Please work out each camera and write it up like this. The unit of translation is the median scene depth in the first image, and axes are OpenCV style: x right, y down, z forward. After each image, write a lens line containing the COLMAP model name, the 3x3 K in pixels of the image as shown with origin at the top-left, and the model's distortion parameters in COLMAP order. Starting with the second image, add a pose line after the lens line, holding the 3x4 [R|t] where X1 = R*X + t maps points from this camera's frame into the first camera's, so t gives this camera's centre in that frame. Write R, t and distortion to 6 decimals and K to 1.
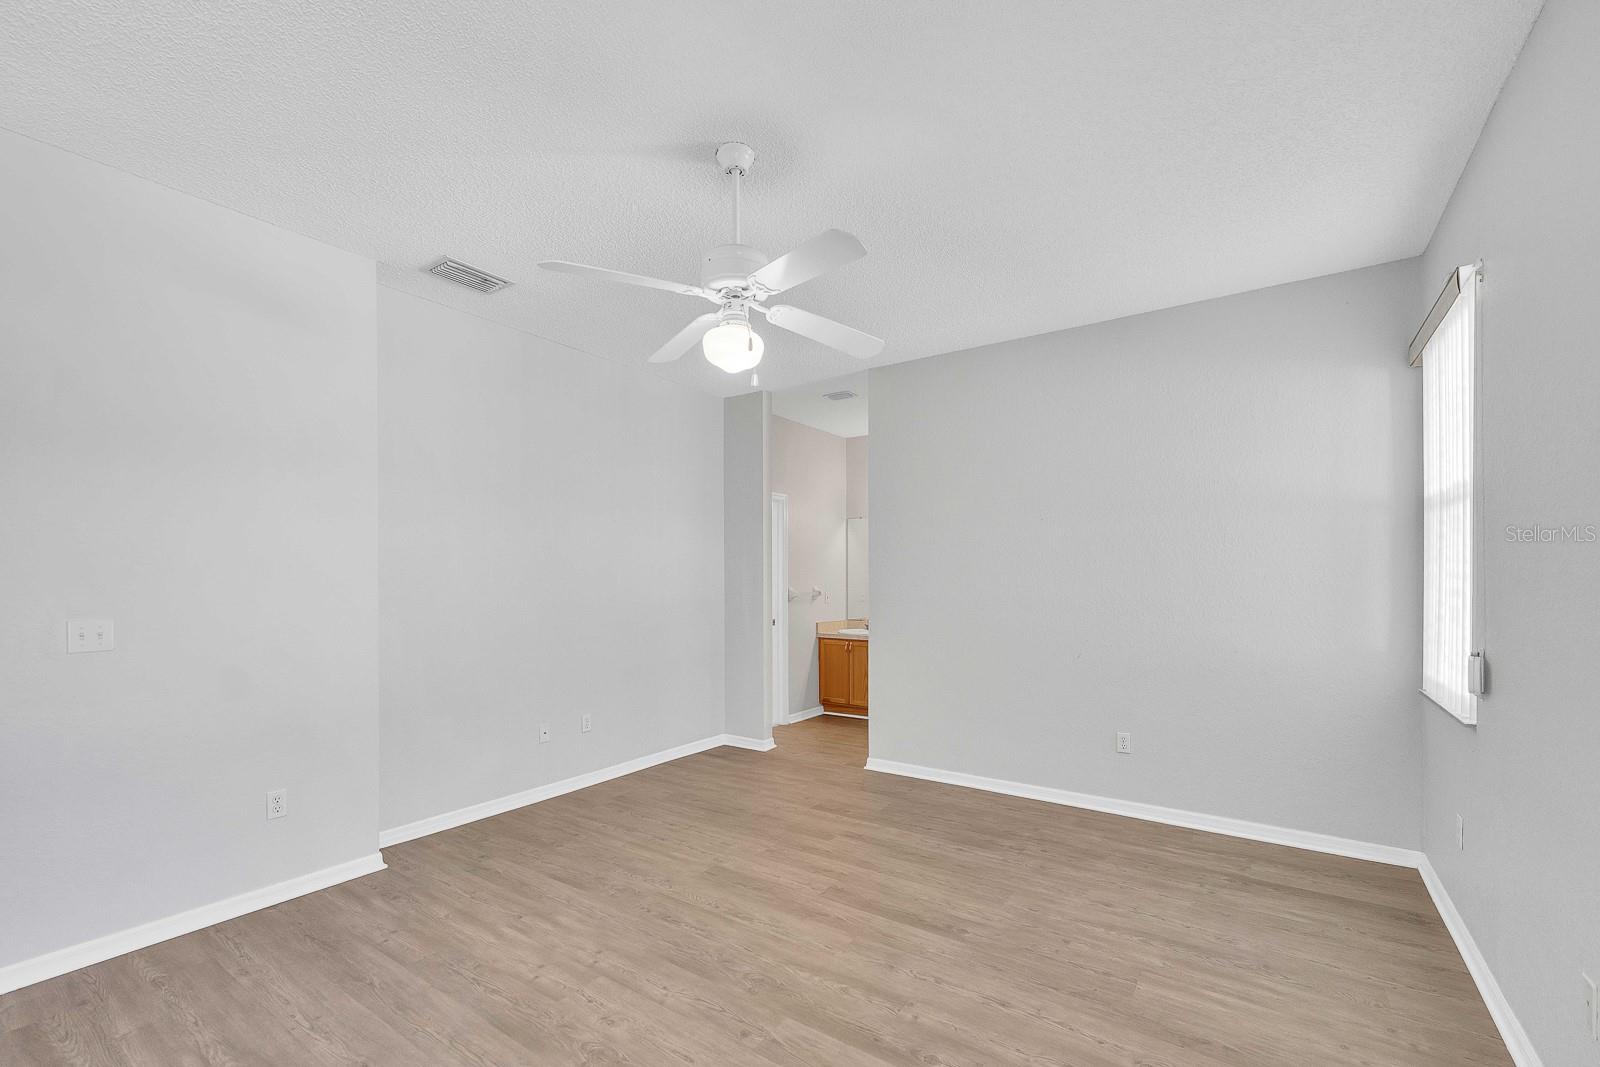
lens RADIAL K [[678.1, 0, 817.5], [0, 678.1, 569.6], [0, 0, 1]] dist [0.004279, -0.001413]
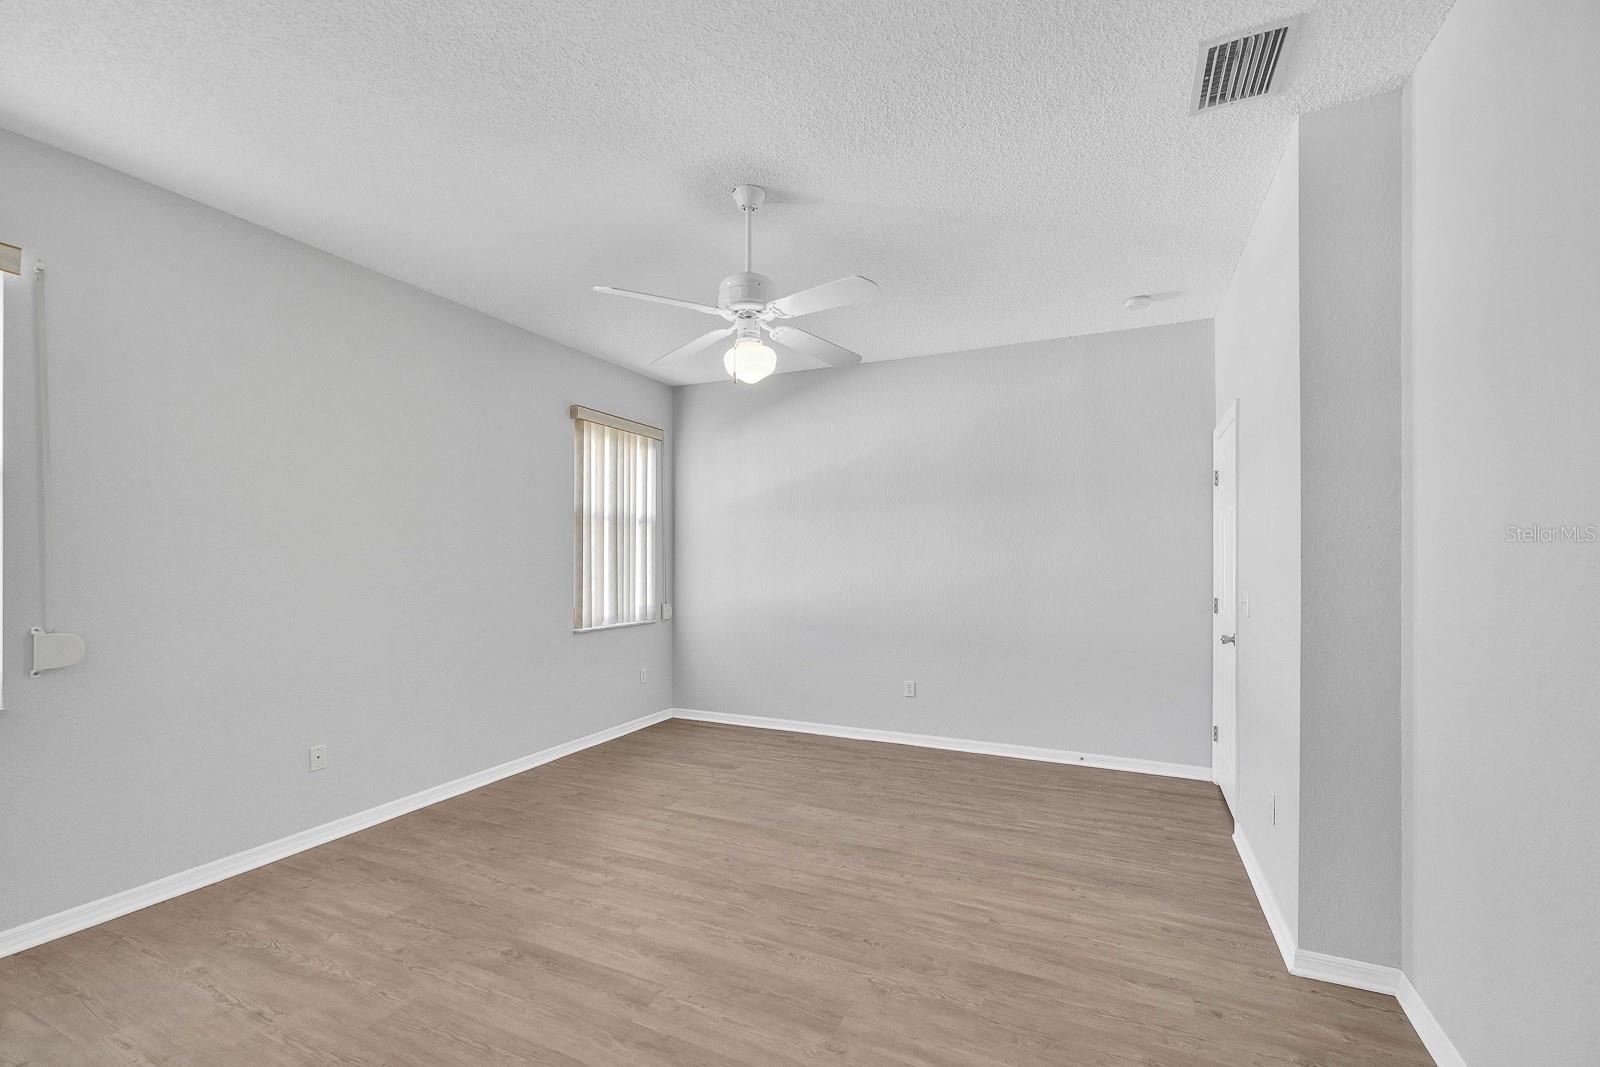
lens RADIAL K [[678.1, 0, 808.0], [0, 678.1, 546.7], [0, 0, 1]] dist [0.004279, -0.001413]
pose [[-0.988452, -0.001088, -0.151534, -0.040502], [0.003598, 0.999524, -0.030651, 0.022257], [0.151495, -0.030842, -0.987977, 1.841470]]
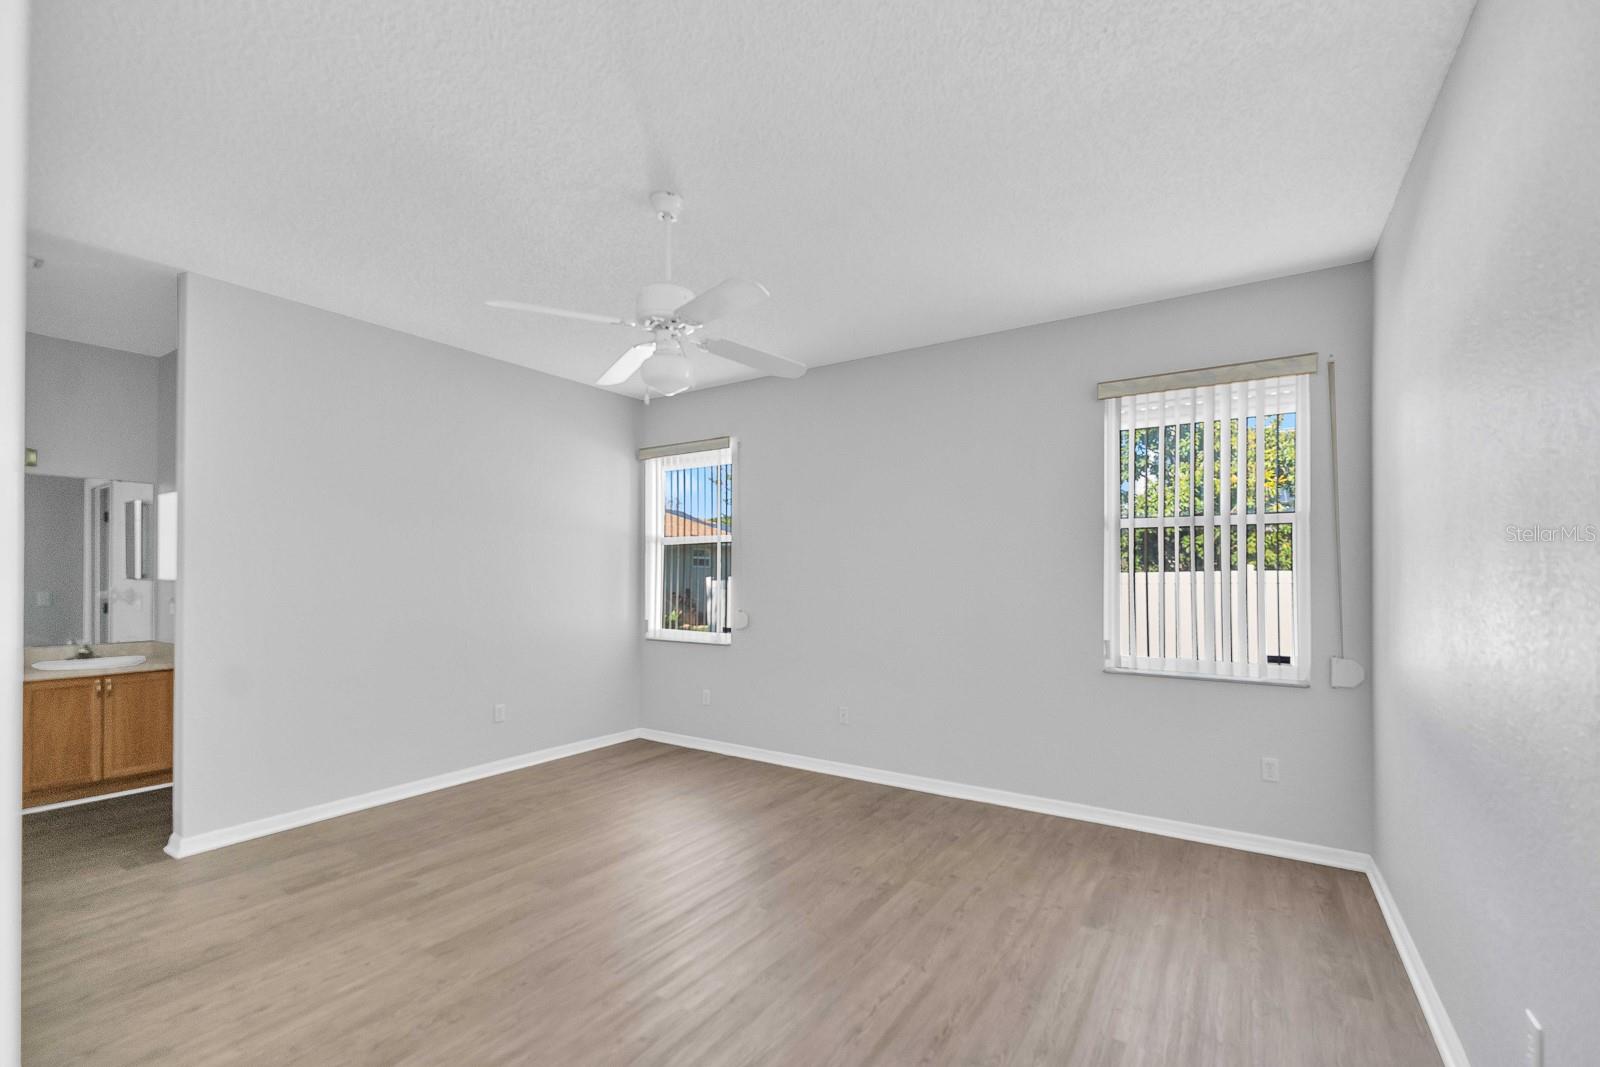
lens RADIAL K [[678.1, 0, 795.3], [0, 678.1, 574.2], [0, 0, 1]] dist [0.004279, -0.001413]
pose [[-0.004917, 0.004360, 0.999978, -1.057352], [-0.014465, 0.999886, -0.004430, 0.007091], [-0.999883, -0.014487, -0.004854, 0.672672]]
